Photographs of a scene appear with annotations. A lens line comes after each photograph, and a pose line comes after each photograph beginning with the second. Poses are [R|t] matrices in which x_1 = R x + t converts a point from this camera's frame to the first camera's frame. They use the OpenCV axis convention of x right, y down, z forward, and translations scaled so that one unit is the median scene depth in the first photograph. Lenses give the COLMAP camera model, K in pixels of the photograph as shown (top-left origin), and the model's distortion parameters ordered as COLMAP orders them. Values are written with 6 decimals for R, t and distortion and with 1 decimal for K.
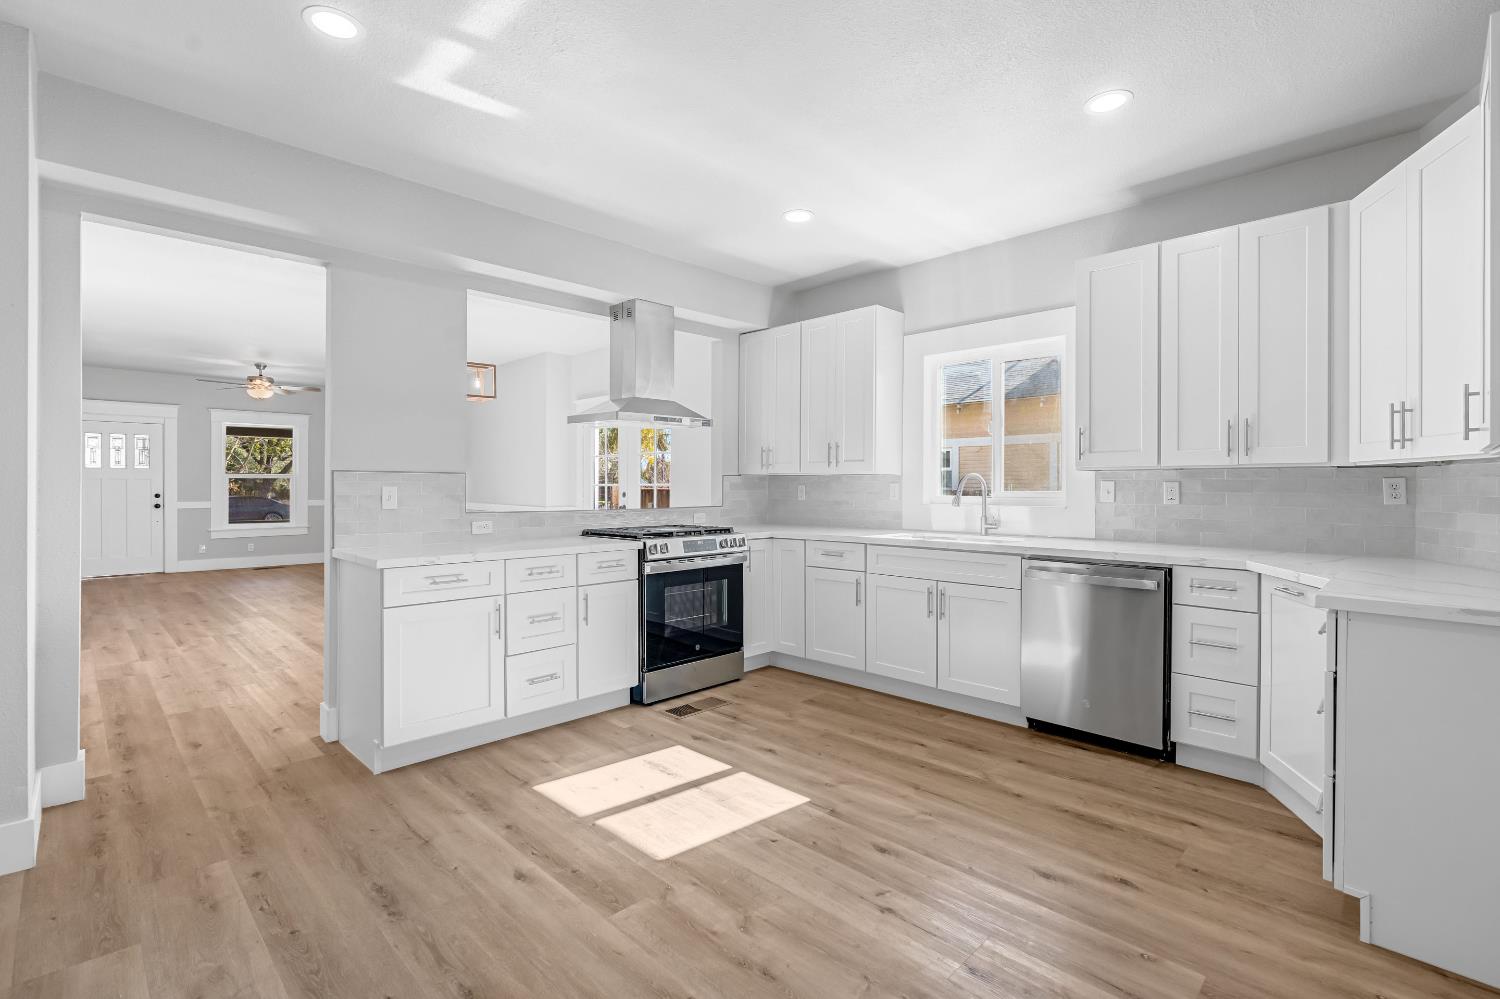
lens RADIAL K [[690.2, 0, 752.3], [0, 690.2, 485.2], [0, 0, 1]] dist [0.002850, 0.000908]
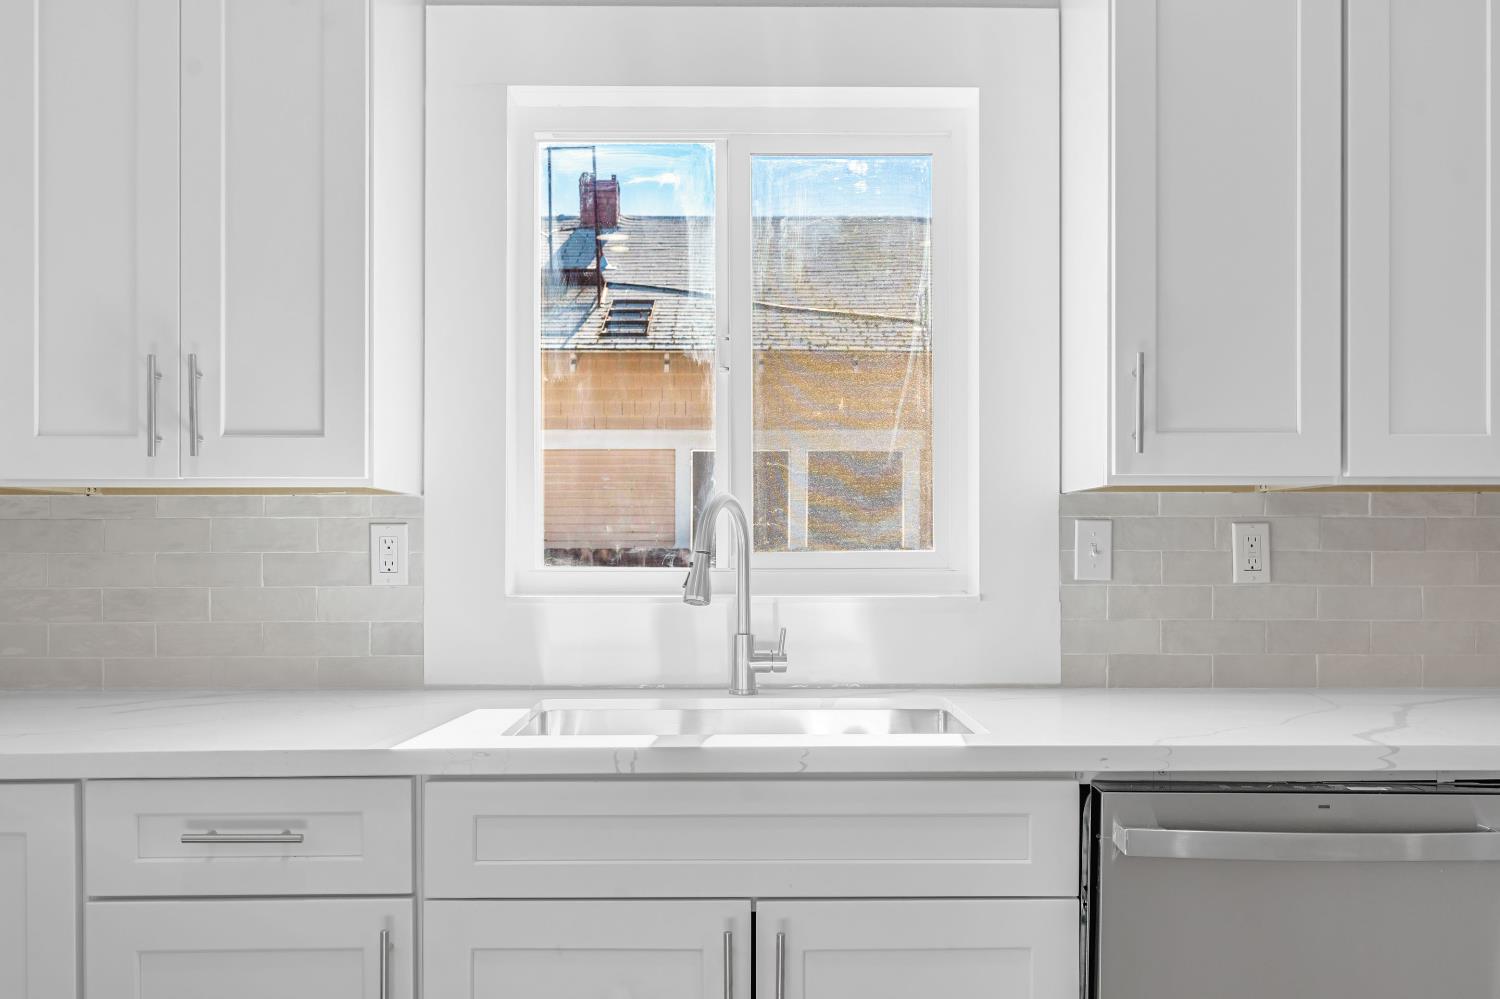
lens RADIAL K [[1259.1, 0, 749.2], [0, 1259.1, 542.0], [0, 0, 1]] dist [0.009200, 0.003292]
pose [[0.701541, -0.001746, 0.712627, -0.080757], [-0.000509, 0.999996, 0.002951, 0.004047], [-0.712629, -0.002433, 0.701537, 0.778440]]
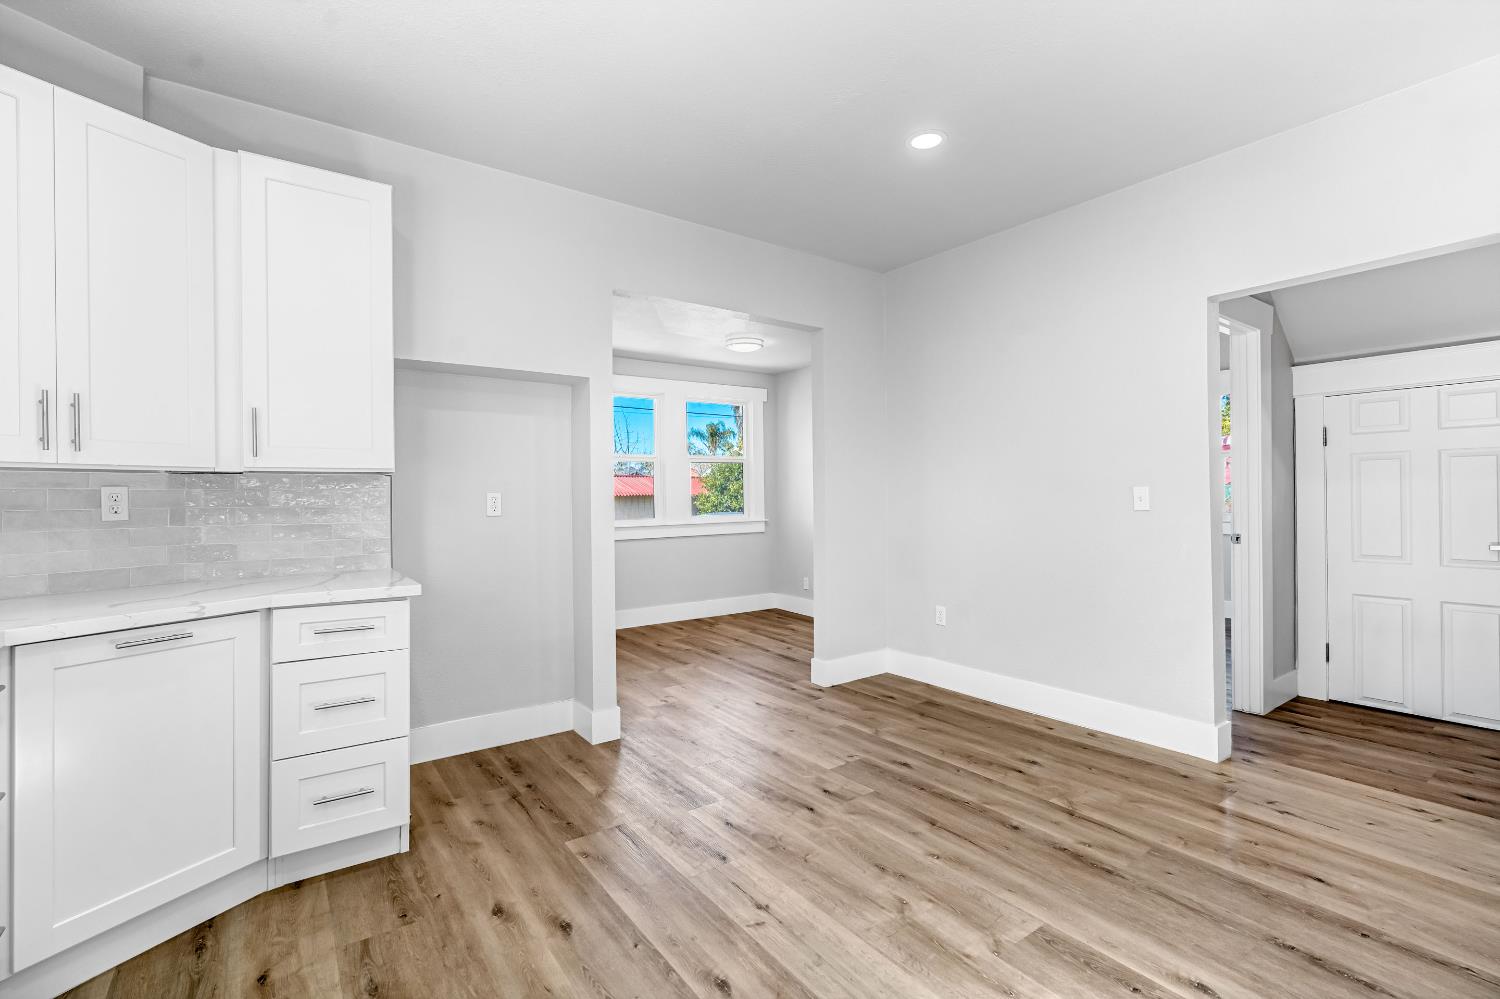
lens RADIAL K [[672.4, 0, 750.8], [0, 672.4, 492.9], [0, 0, 1]] dist [-0.004693, 0.000402]
pose [[-0.986384, 0.007874, 0.164269, 0.026845], [0.006722, 0.999949, -0.007565, 0.005522], [-0.164321, -0.006358, -0.986387, 1.233592]]
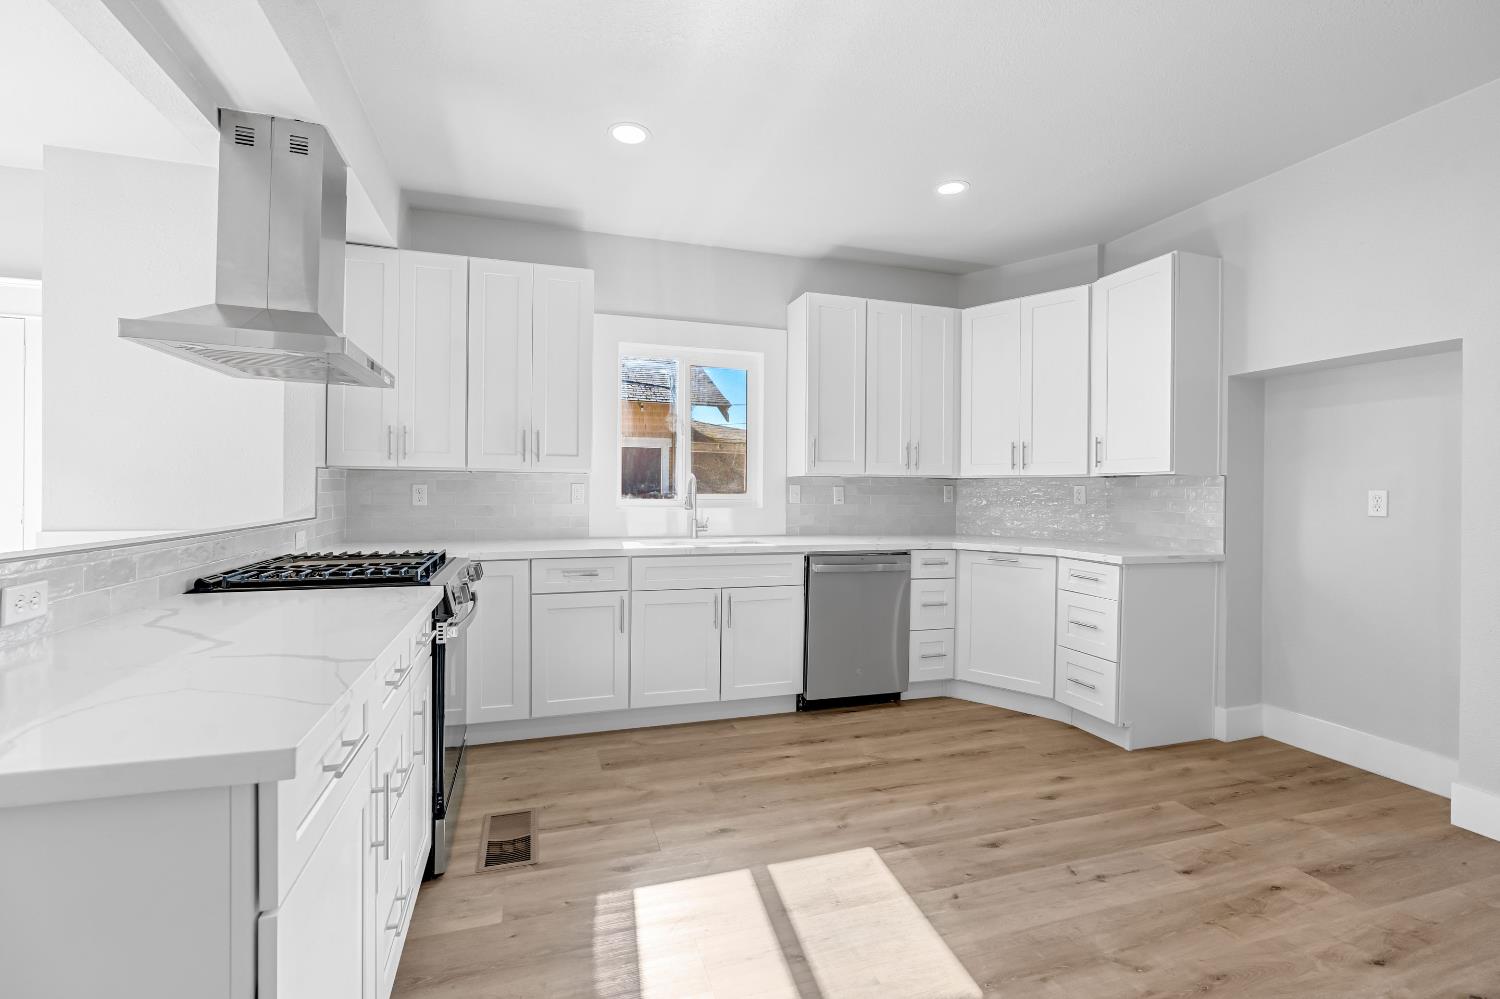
lens RADIAL K [[672.4, 0, 750.8], [0, 672.4, 492.9], [0, 0, 1]] dist [-0.004693, 0.000402]
pose [[0.456274, 0.000365, 0.889839, -0.623685], [-0.010062, 0.999938, 0.004750, 0.002757], [-0.889783, -0.011121, 0.456249, 0.630375]]
